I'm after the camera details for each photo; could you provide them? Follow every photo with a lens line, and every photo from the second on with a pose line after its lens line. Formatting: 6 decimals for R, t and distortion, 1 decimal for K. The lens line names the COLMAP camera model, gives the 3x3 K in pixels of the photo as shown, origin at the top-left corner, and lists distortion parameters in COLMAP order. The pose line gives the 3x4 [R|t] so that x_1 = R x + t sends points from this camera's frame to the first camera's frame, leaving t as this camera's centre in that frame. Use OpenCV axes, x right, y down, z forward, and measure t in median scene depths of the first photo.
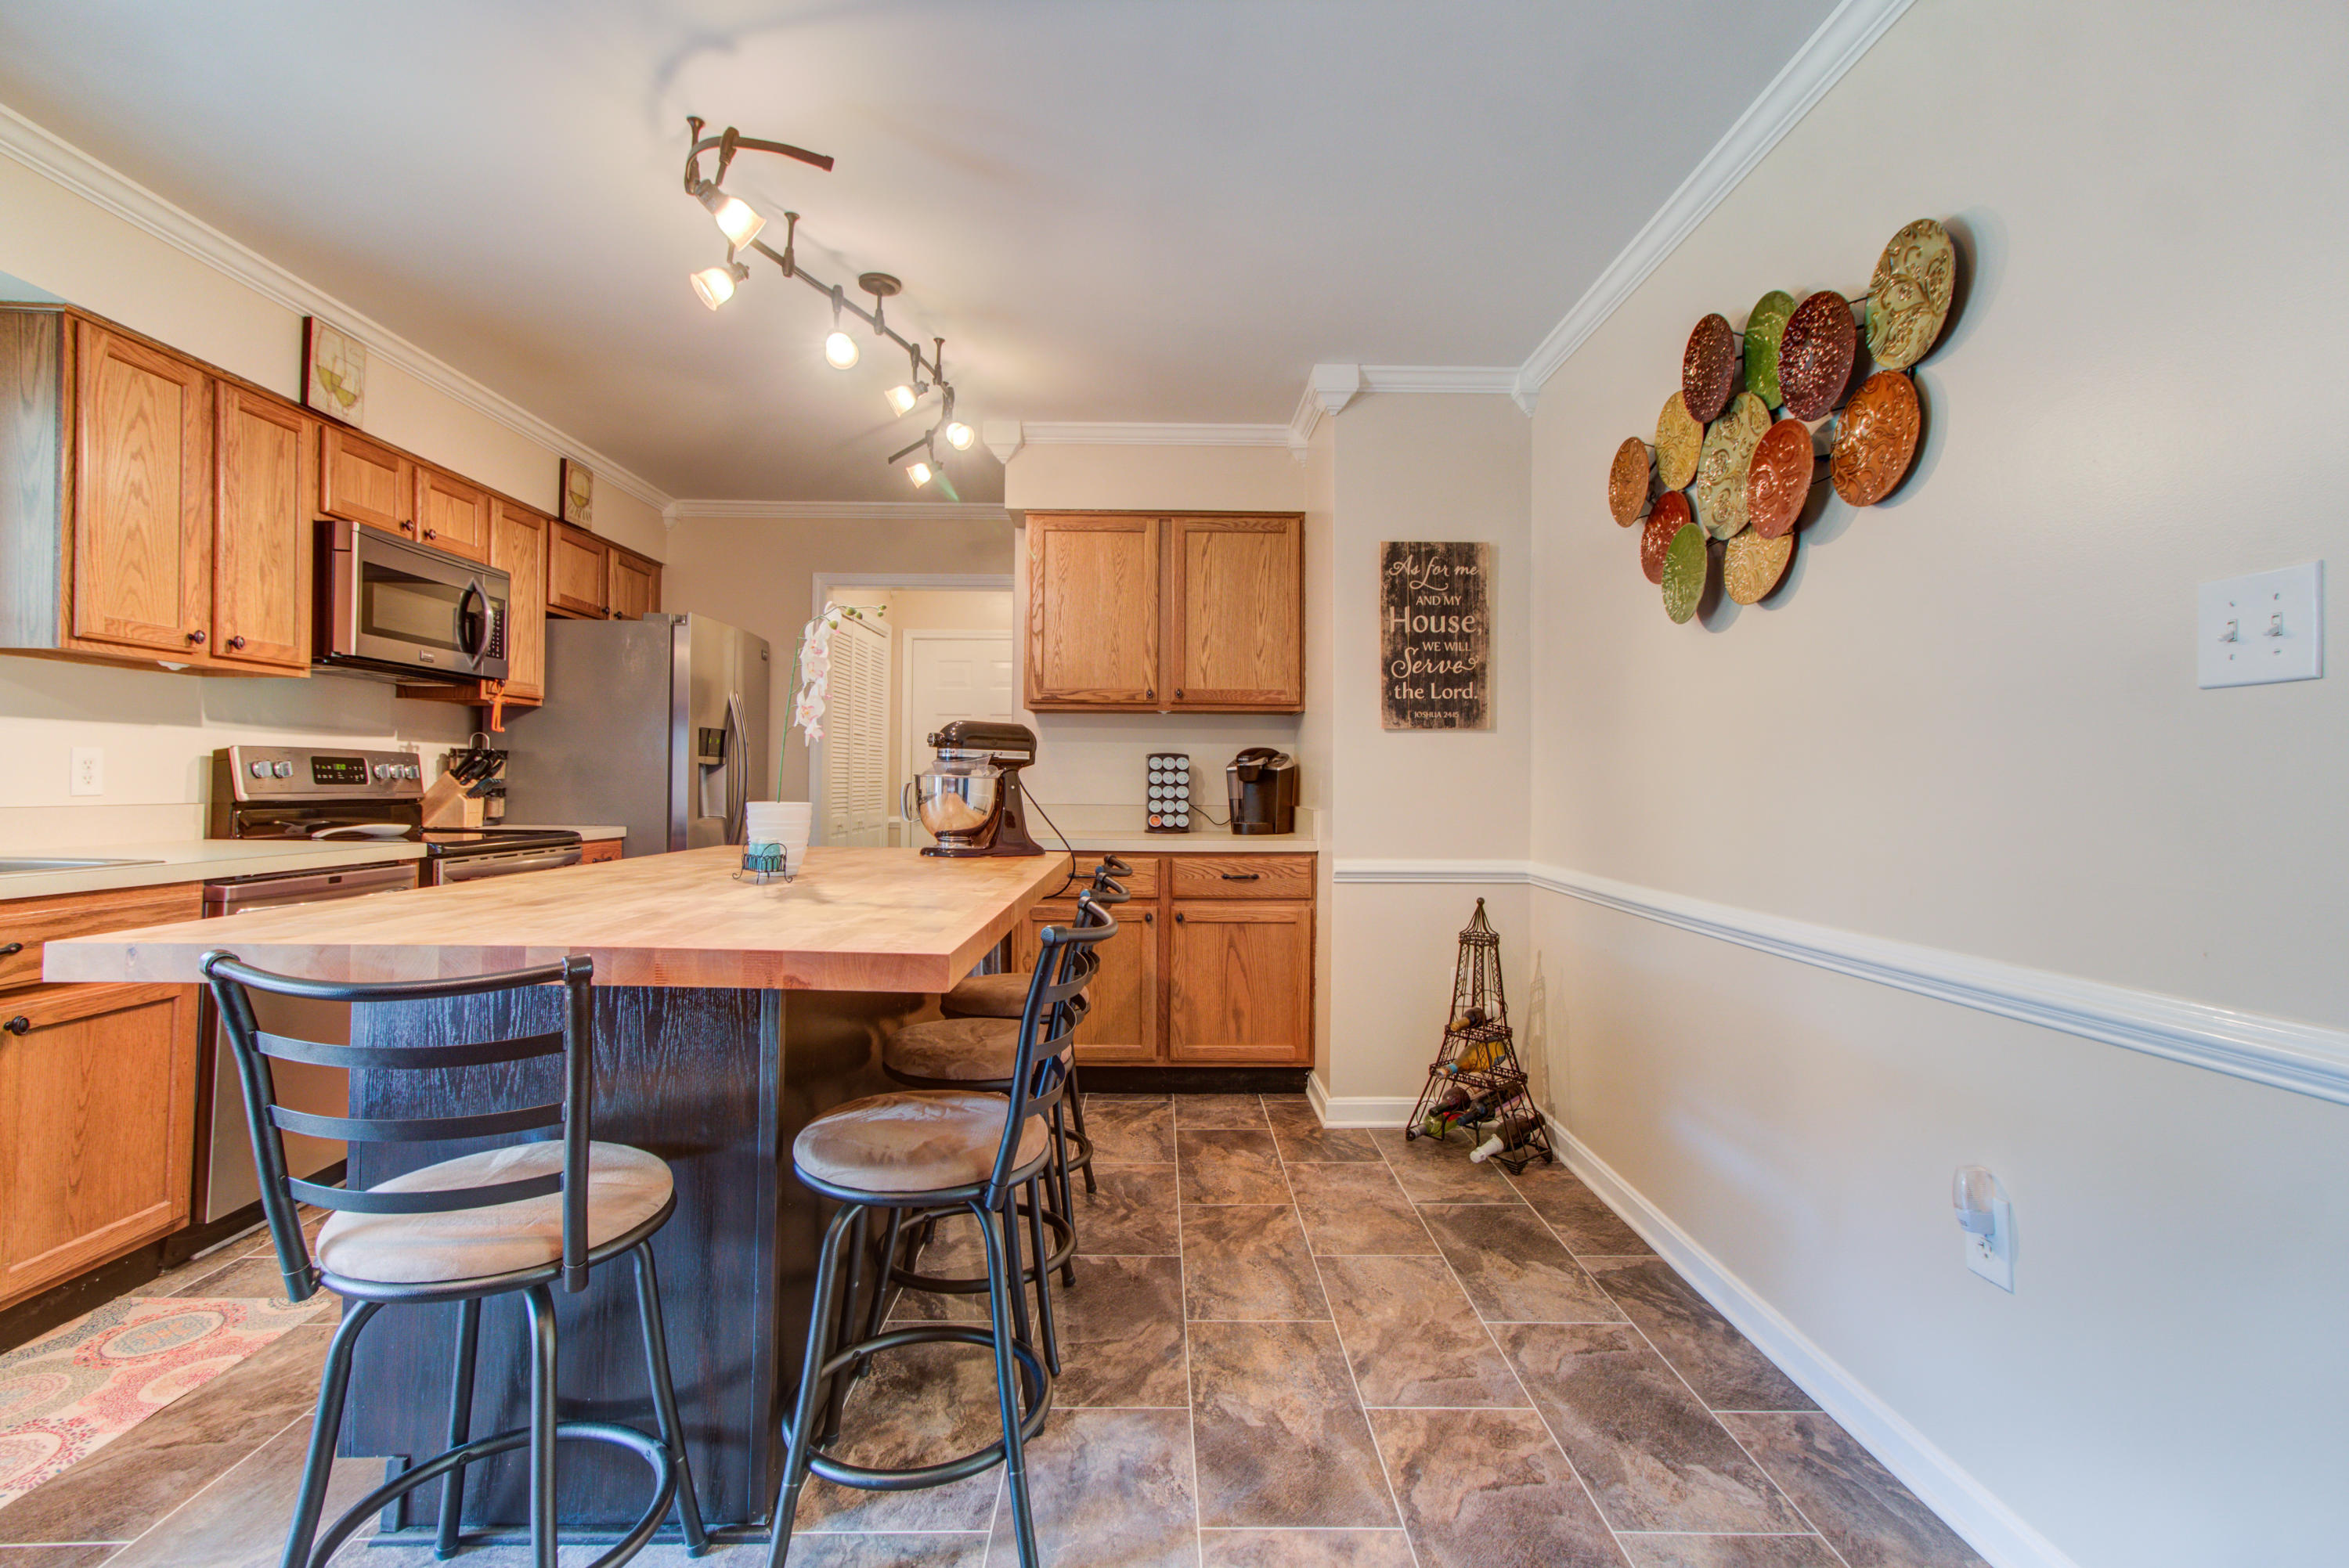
lens RADIAL K [[1080.5, 0, 1174.5], [0, 1080.5, 784.0], [0, 0, 1]] dist [-0.032988, 0.032727]
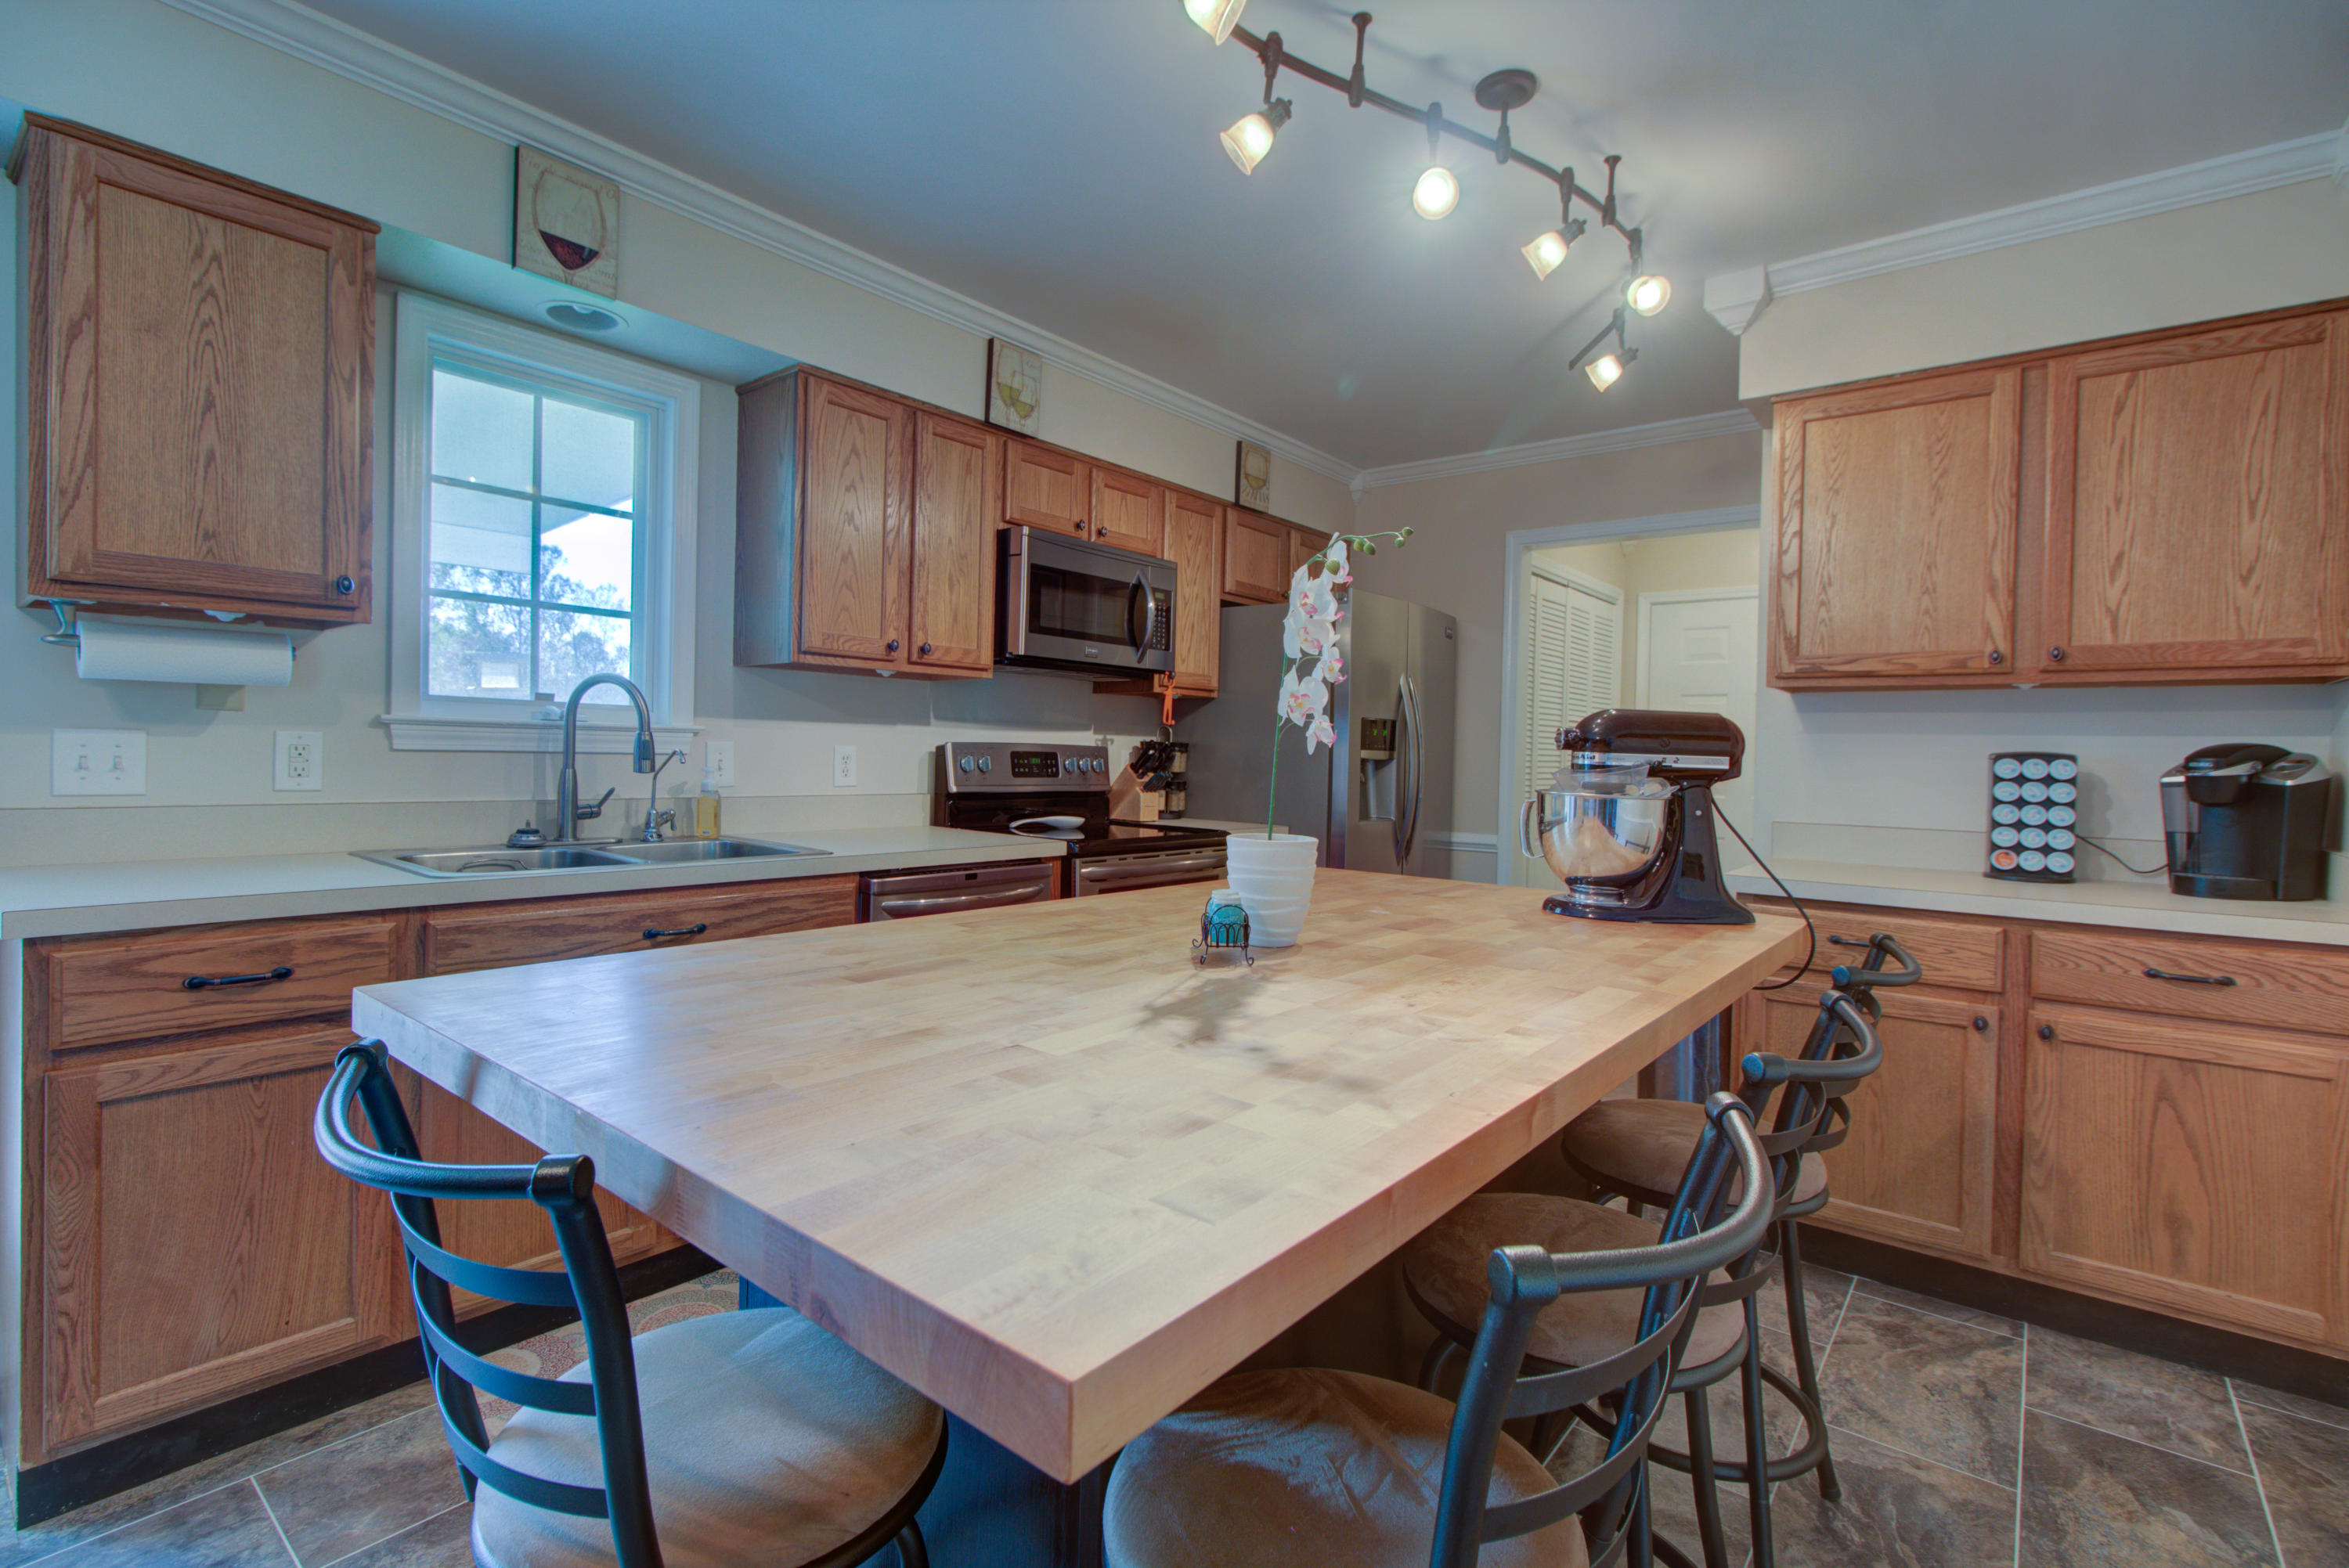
lens RADIAL K [[1072.5, 0, 1171.9], [0, 1072.5, 768.5], [0, 0, 1]] dist [-0.002411, 0.000543]
pose [[0.763616, 0.018657, -0.645401, 0.016407], [-0.016636, 0.999819, 0.009219, -0.020009], [0.645456, 0.003697, 0.763788, 0.266405]]
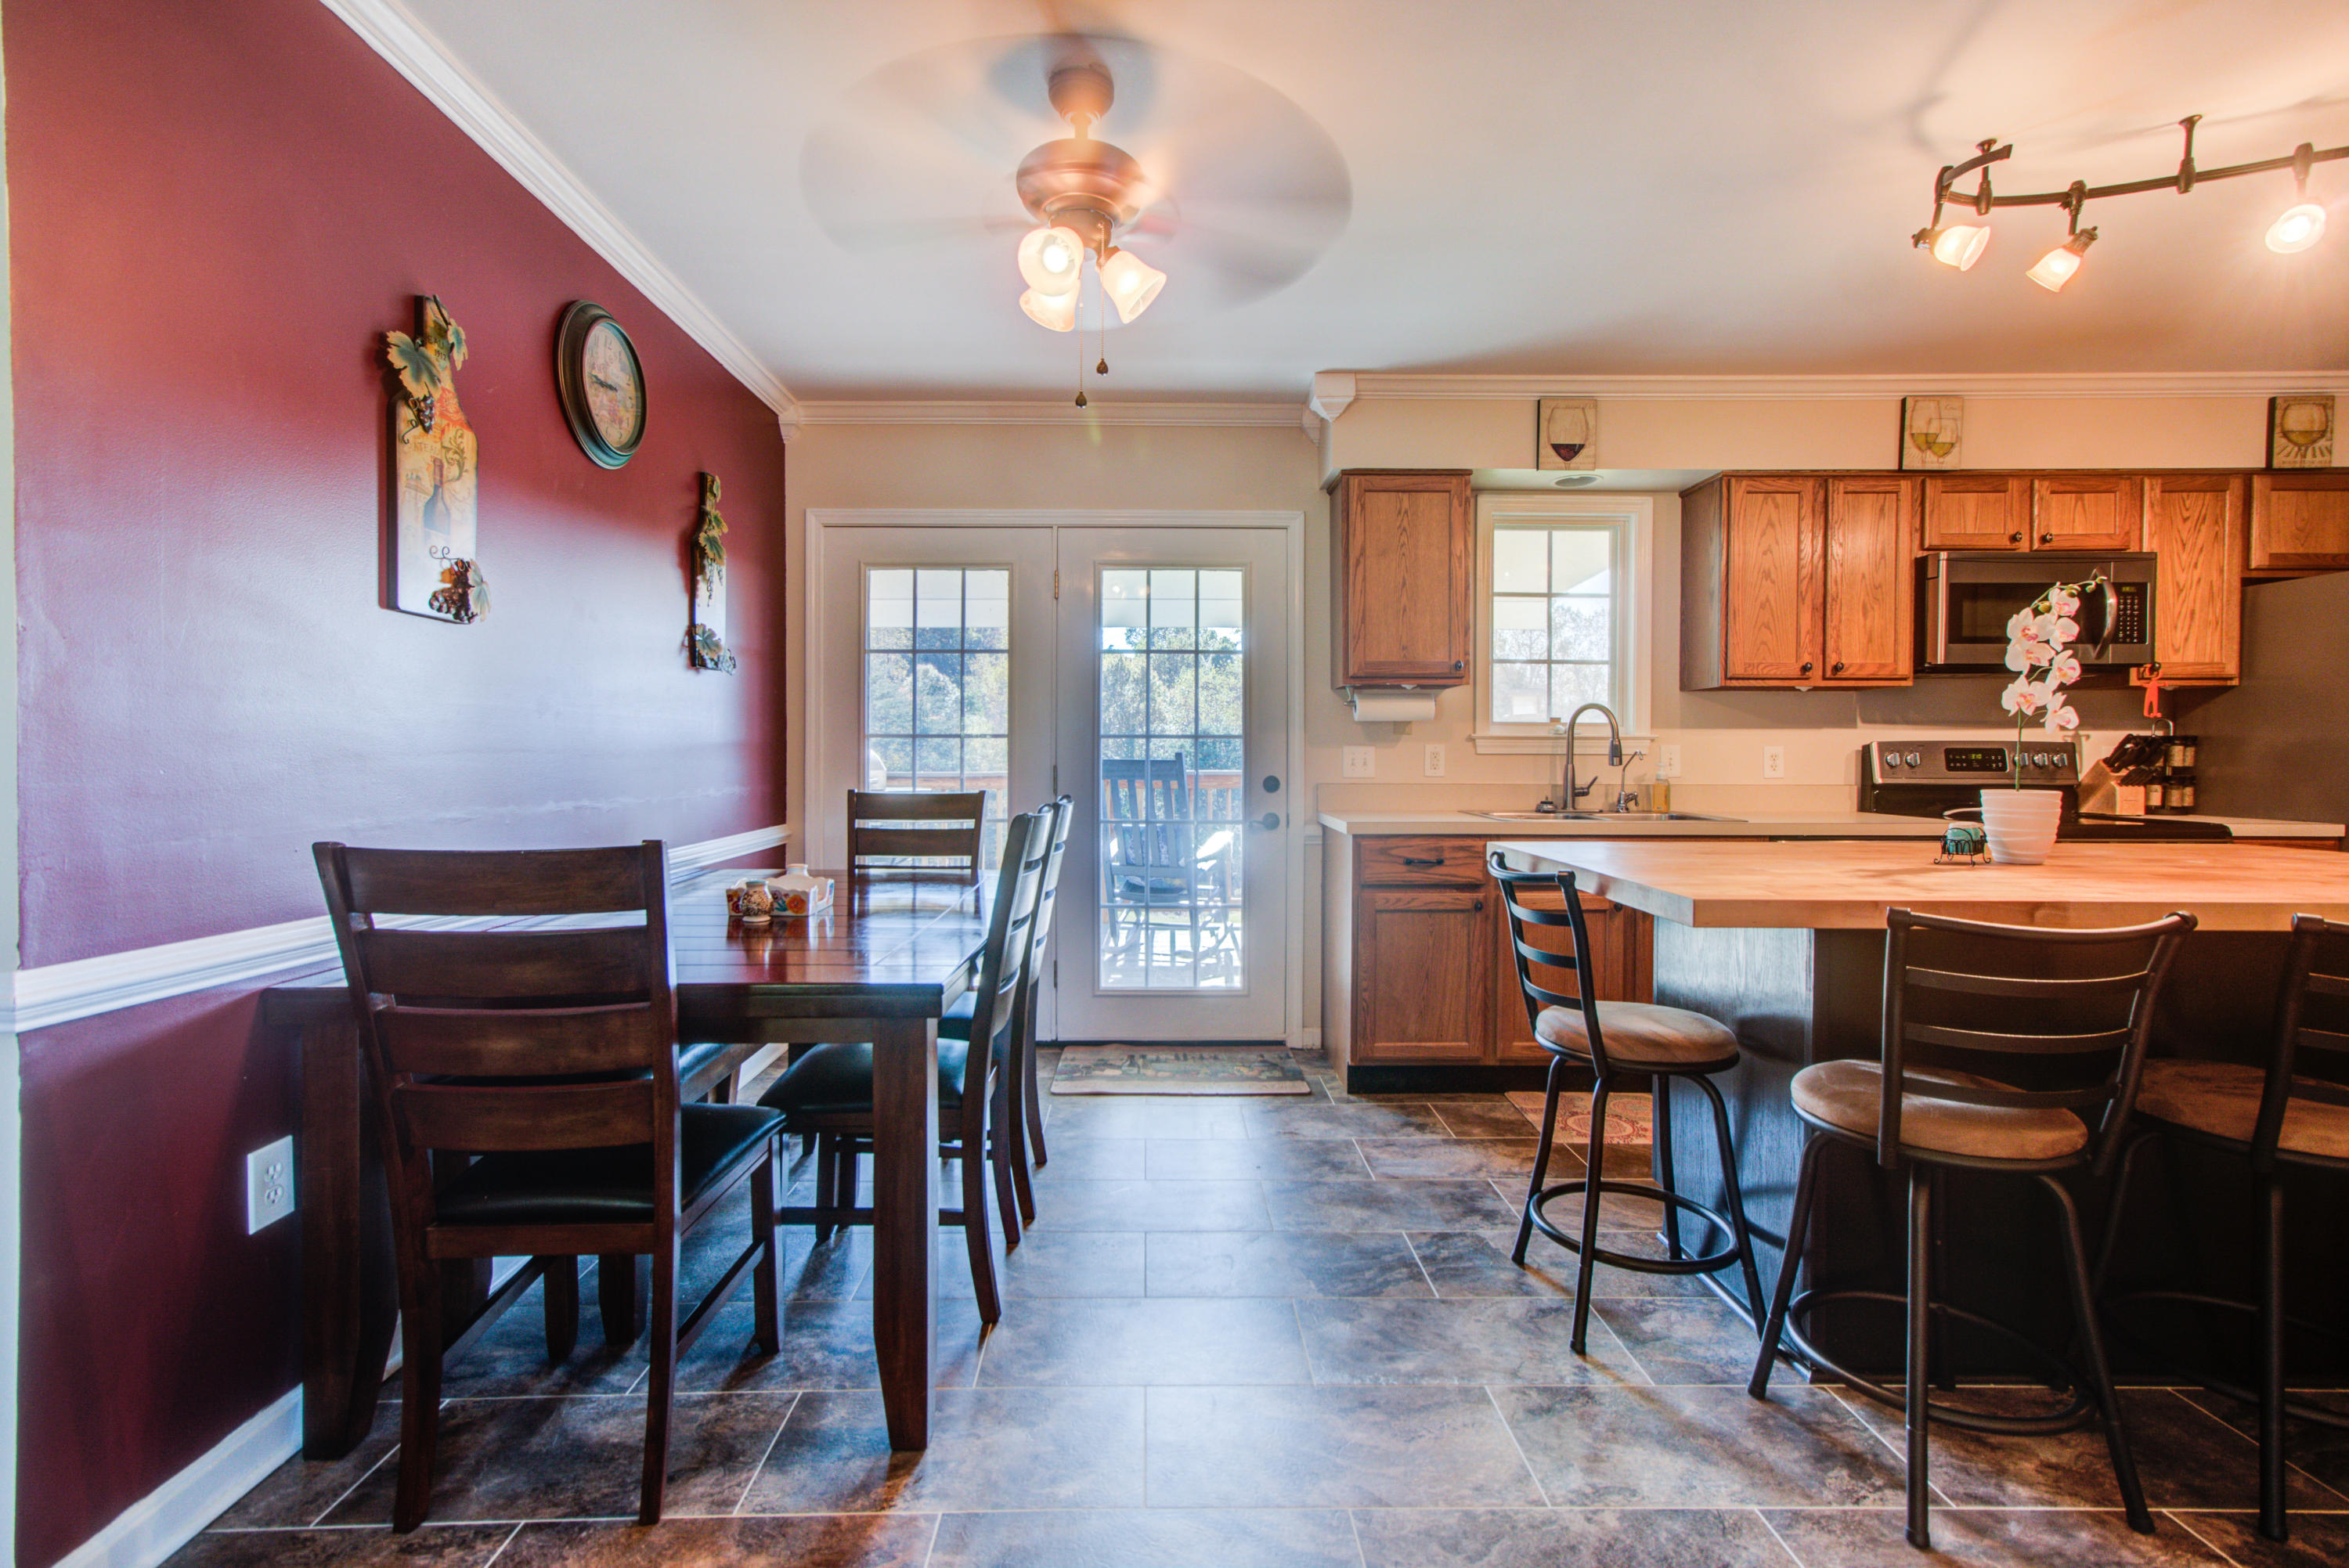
lens RADIAL K [[1062.8, 0, 1166.6], [0, 1062.8, 757.6], [0, 0, 1]] dist [0.029492, 0.000361]
pose [[-0.002449, -0.006485, -0.999976, 0.388653], [-0.002603, 0.999976, -0.006478, -0.005035], [0.999994, 0.002587, -0.002466, 0.125001]]
